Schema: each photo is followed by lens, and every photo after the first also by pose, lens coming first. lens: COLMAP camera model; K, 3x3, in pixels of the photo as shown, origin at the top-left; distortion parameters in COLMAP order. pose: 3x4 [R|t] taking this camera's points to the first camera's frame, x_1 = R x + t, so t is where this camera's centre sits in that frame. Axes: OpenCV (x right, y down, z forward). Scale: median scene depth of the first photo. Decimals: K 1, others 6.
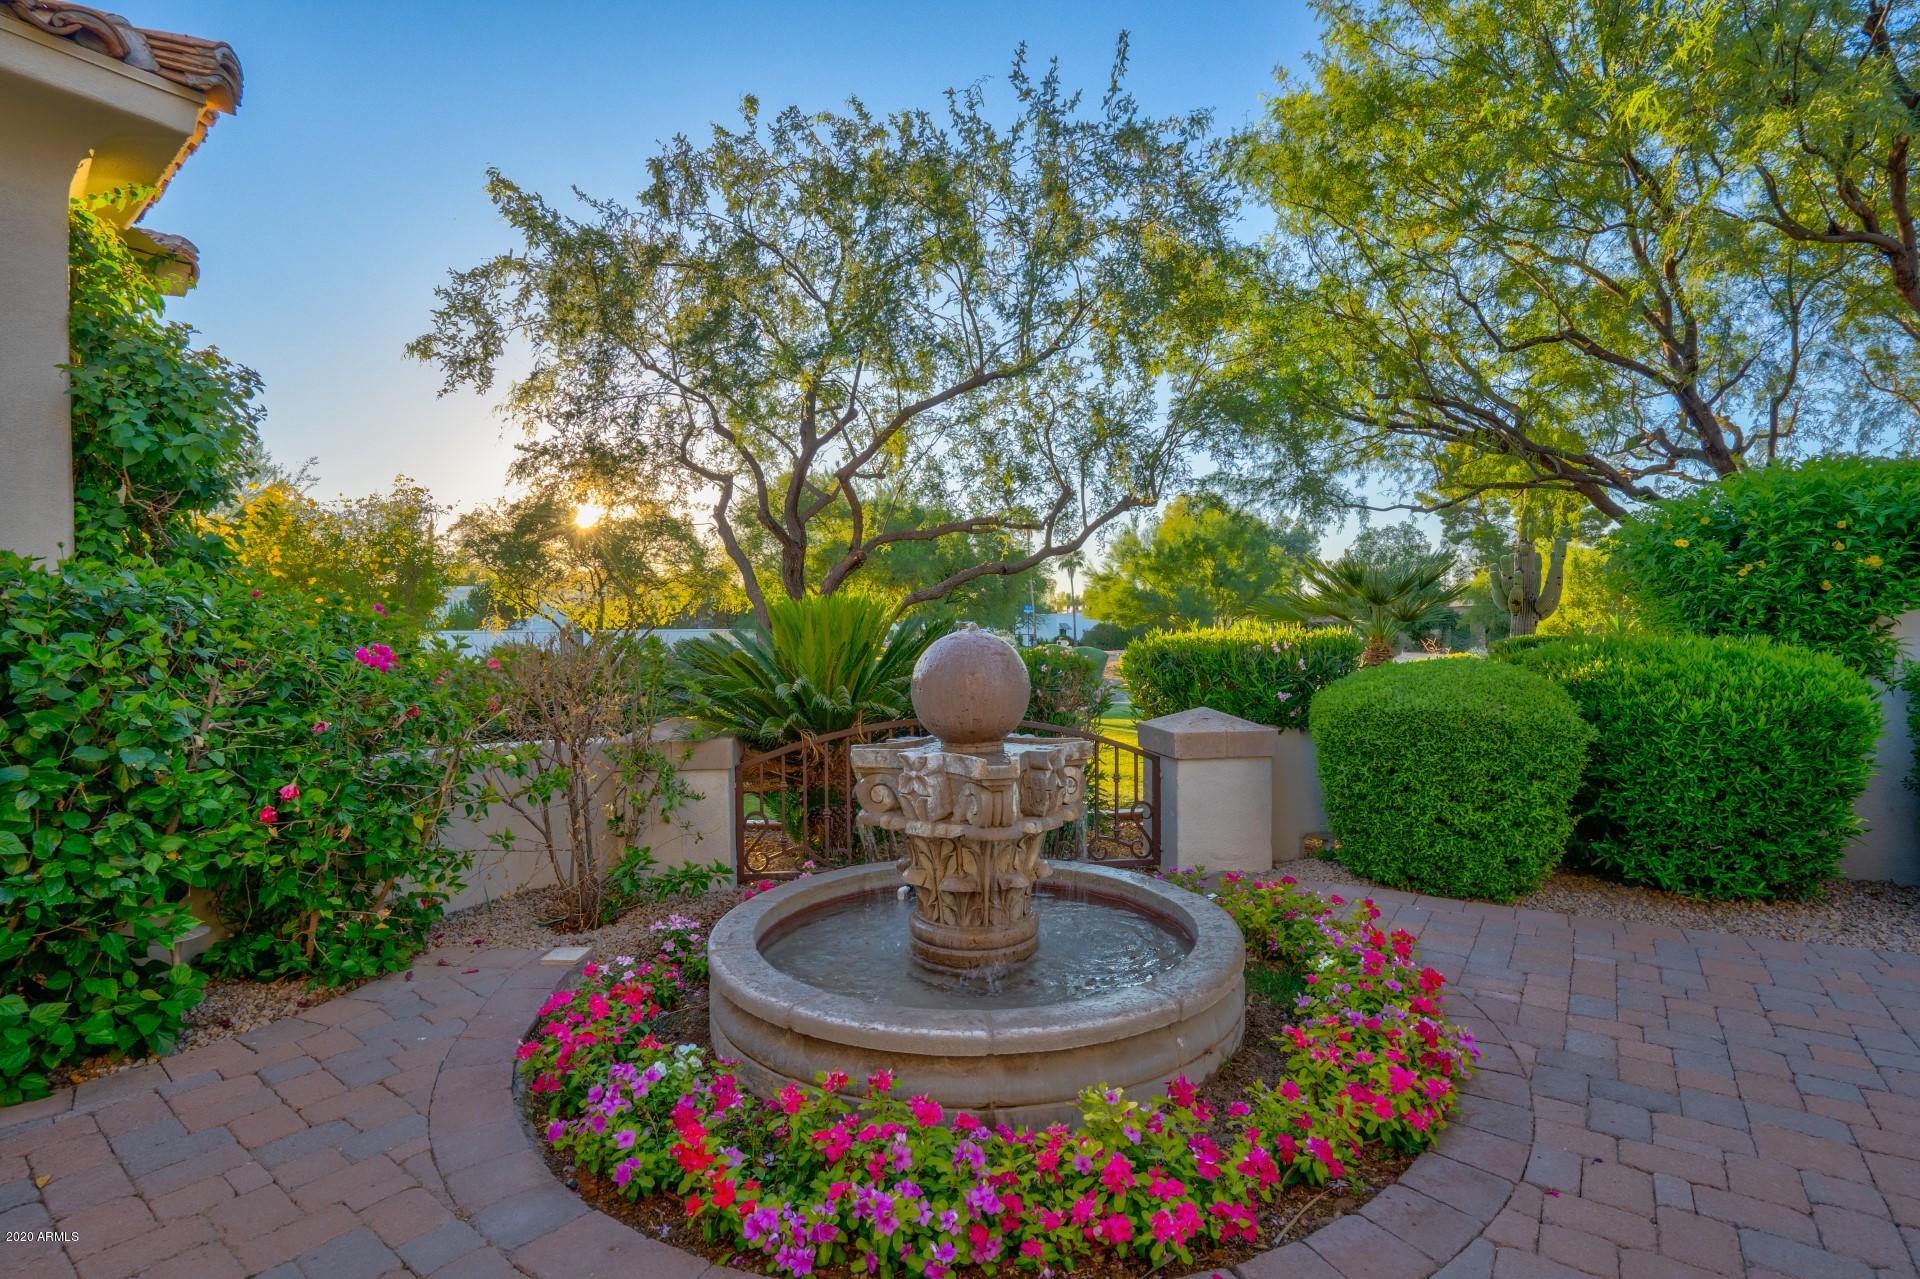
lens RADIAL K [[894.0, 0, 959.3], [0, 894.0, 643.4], [0, 0, 1]] dist [-0.064095, 0.027045]
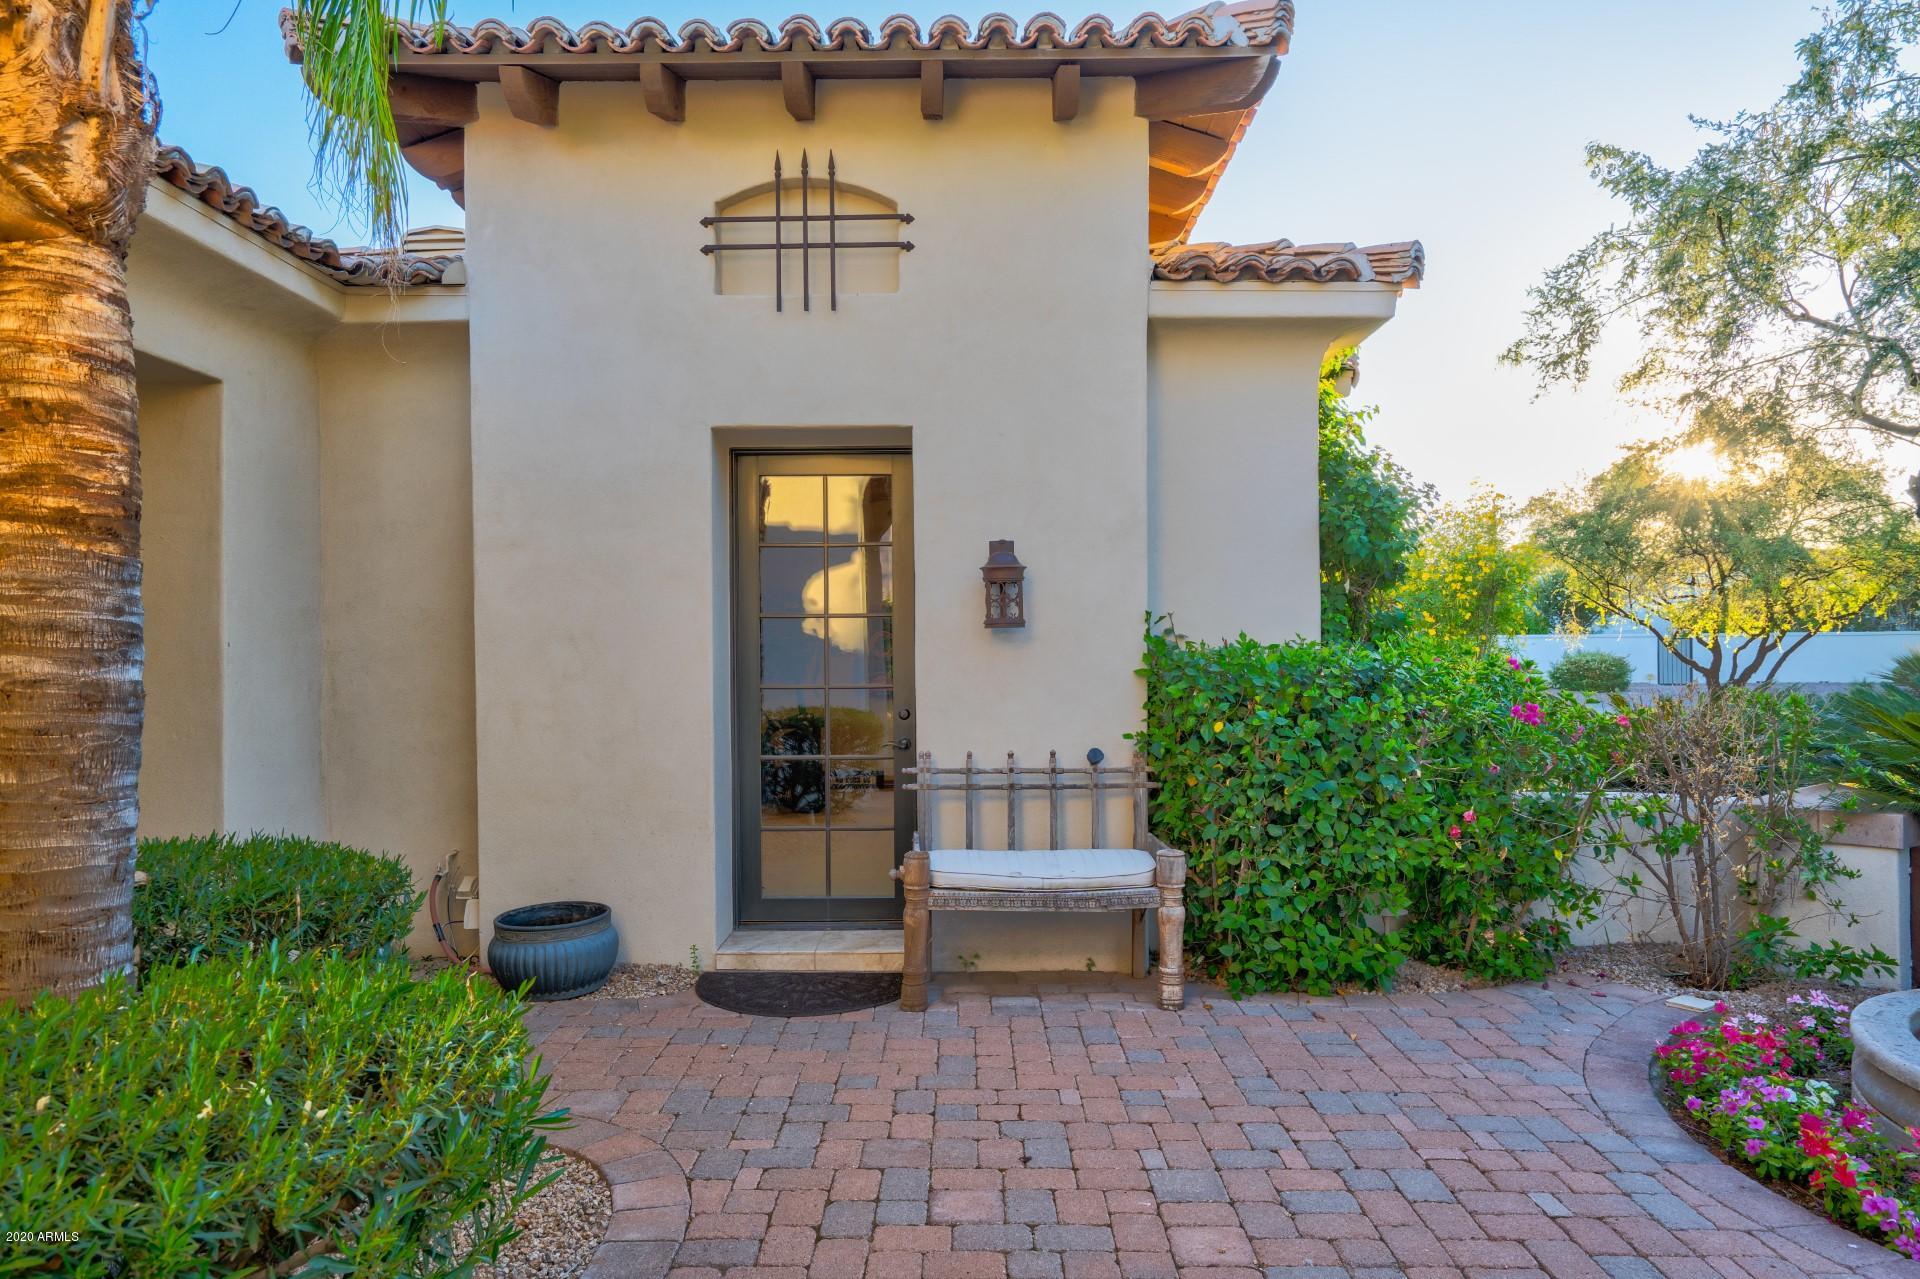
lens RADIAL K [[1320.1, 0, 914.8], [0, 1320.1, 634.5], [0, 0, 1]] dist [-0.022596, 0.047039]
pose [[0.596747, 0.006848, -0.802400, 0.229086], [-0.006411, 0.999972, 0.003767, -0.075021], [0.802404, 0.002896, 0.596775, -0.607883]]
